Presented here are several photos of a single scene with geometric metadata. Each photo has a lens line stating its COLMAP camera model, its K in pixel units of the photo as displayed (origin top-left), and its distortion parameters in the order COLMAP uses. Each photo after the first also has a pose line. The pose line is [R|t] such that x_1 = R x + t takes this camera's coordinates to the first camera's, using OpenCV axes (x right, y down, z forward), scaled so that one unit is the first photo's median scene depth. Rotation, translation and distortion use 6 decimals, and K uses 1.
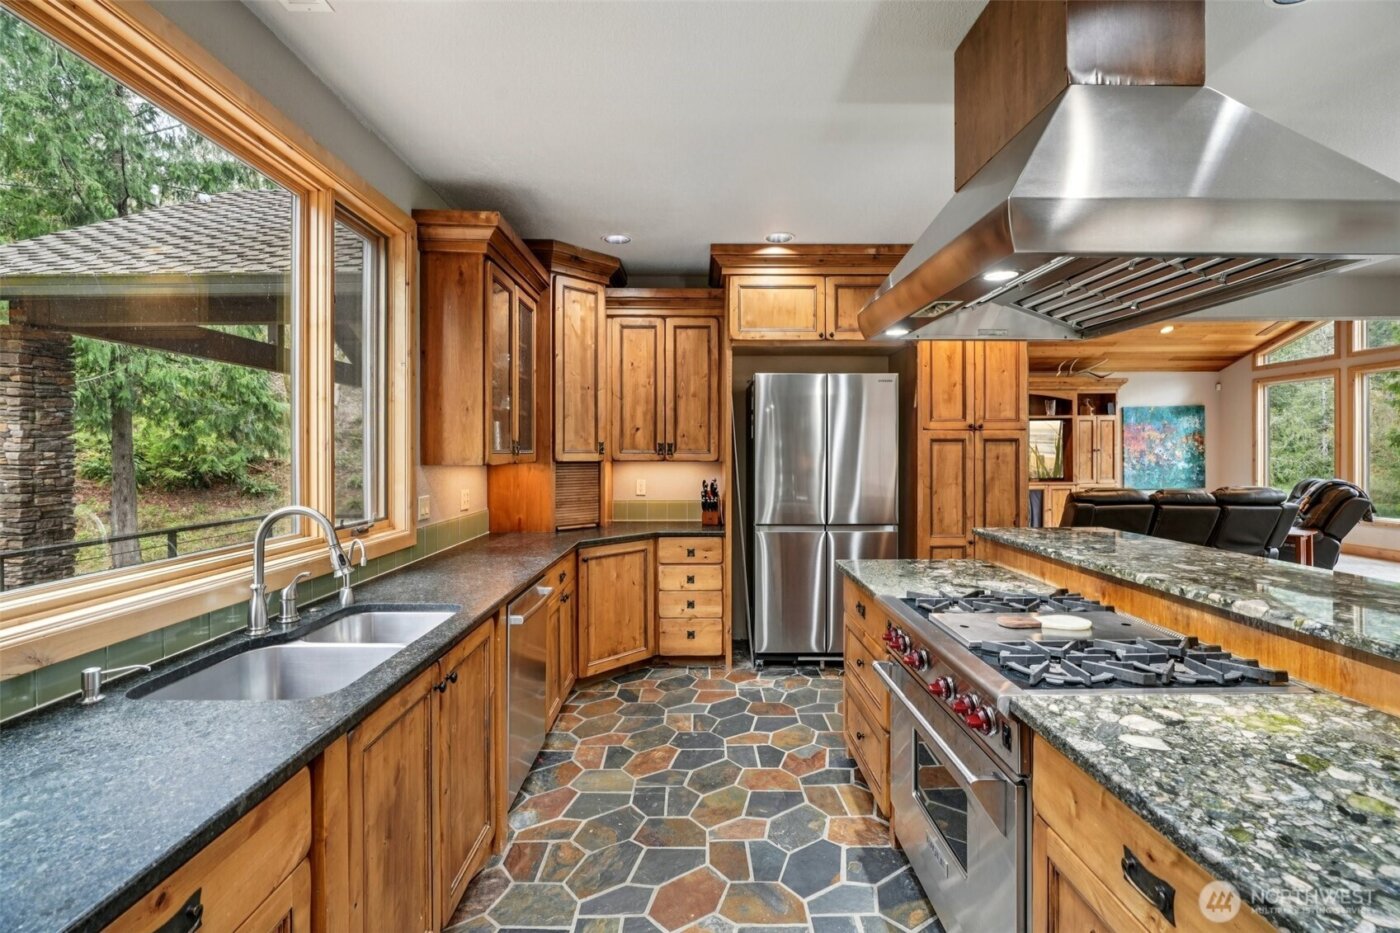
lens RADIAL K [[628.5, 0, 701.0], [0, 628.5, 456.3], [0, 0, 1]] dist [-0.001263, 0.000267]
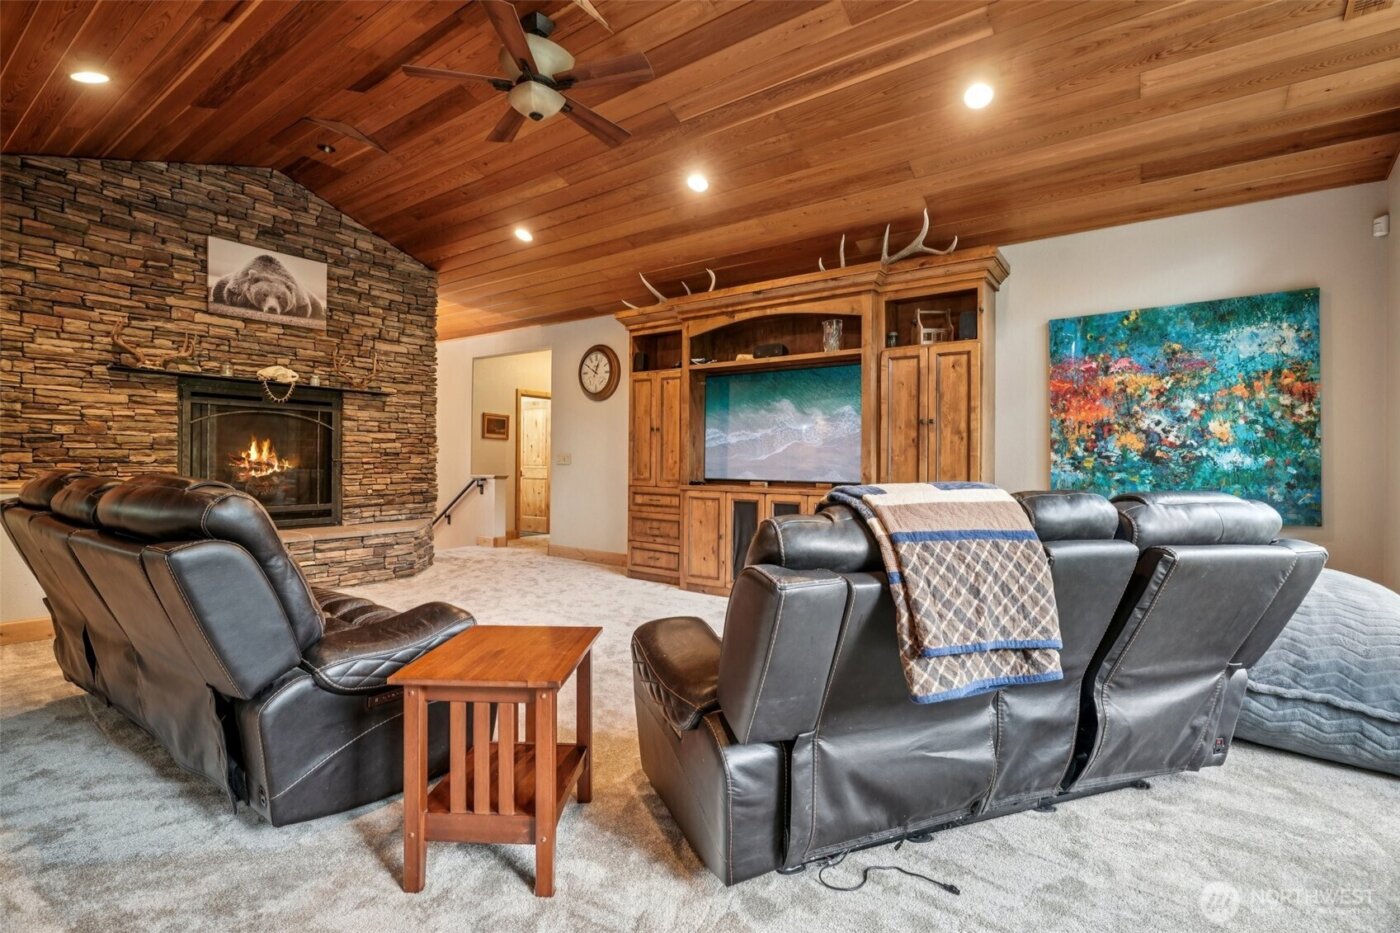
lens RADIAL K [[638.8, 0, 706.9], [0, 638.8, 460.6], [0, 0, 1]] dist [-0.001878, -0.000289]
pose [[0.811588, 0.010448, -0.584137, 0.735662], [-0.014005, 0.999901, -0.001574, 0.019359], [0.584063, 0.009458, 0.811653, 0.520924]]
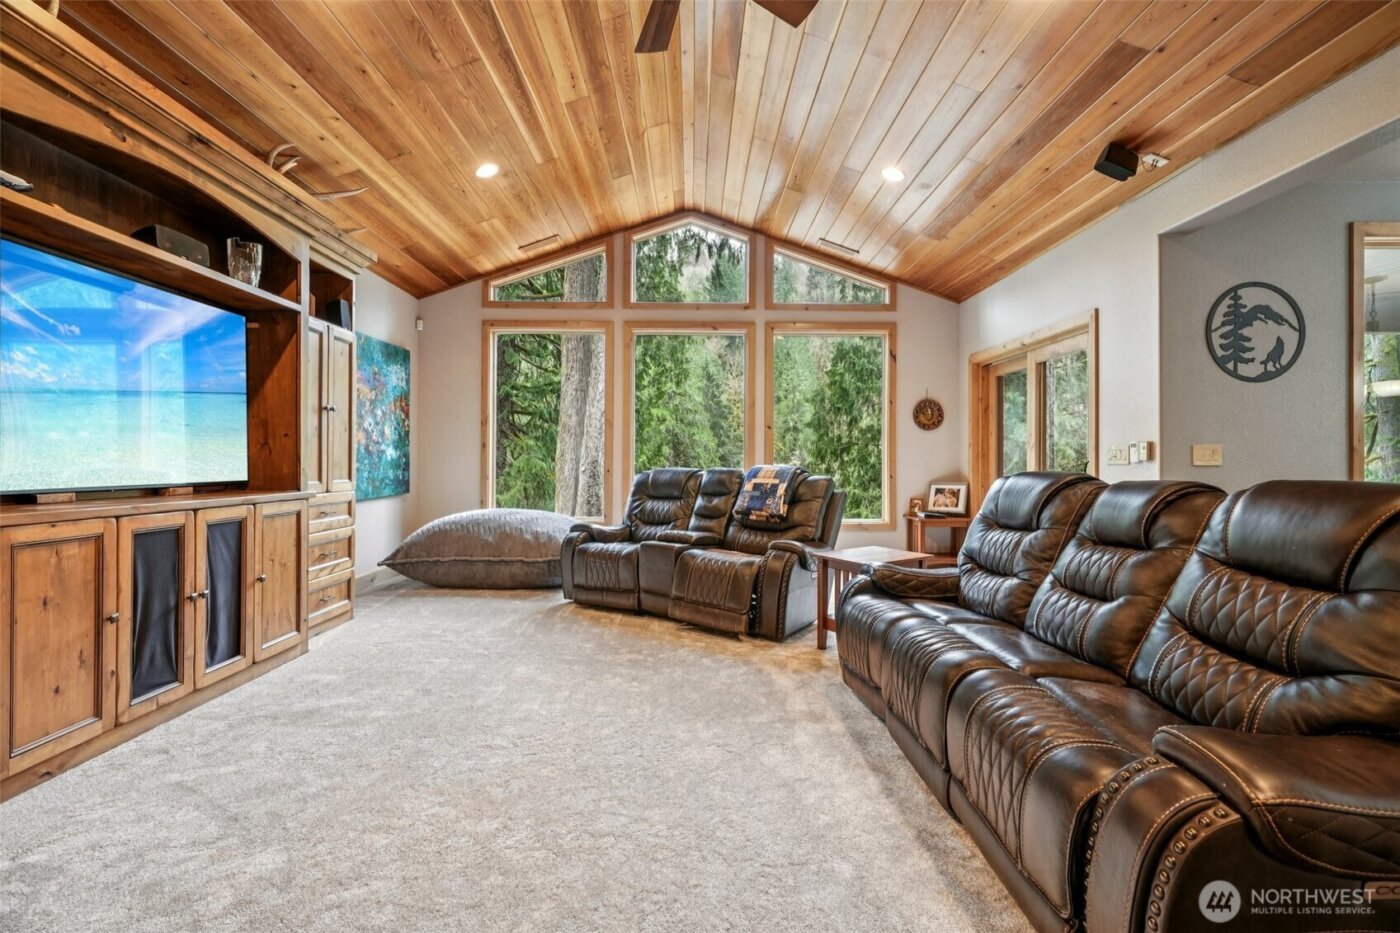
lens RADIAL K [[628.5, 0, 701.0], [0, 628.5, 456.3], [0, 0, 1]] dist [-0.001263, 0.000267]
pose [[-0.001629, 0.013763, 0.999904, 0.222004], [0.003804, 0.999898, -0.013757, 0.025647], [-0.999991, 0.003782, -0.001681, 0.733066]]
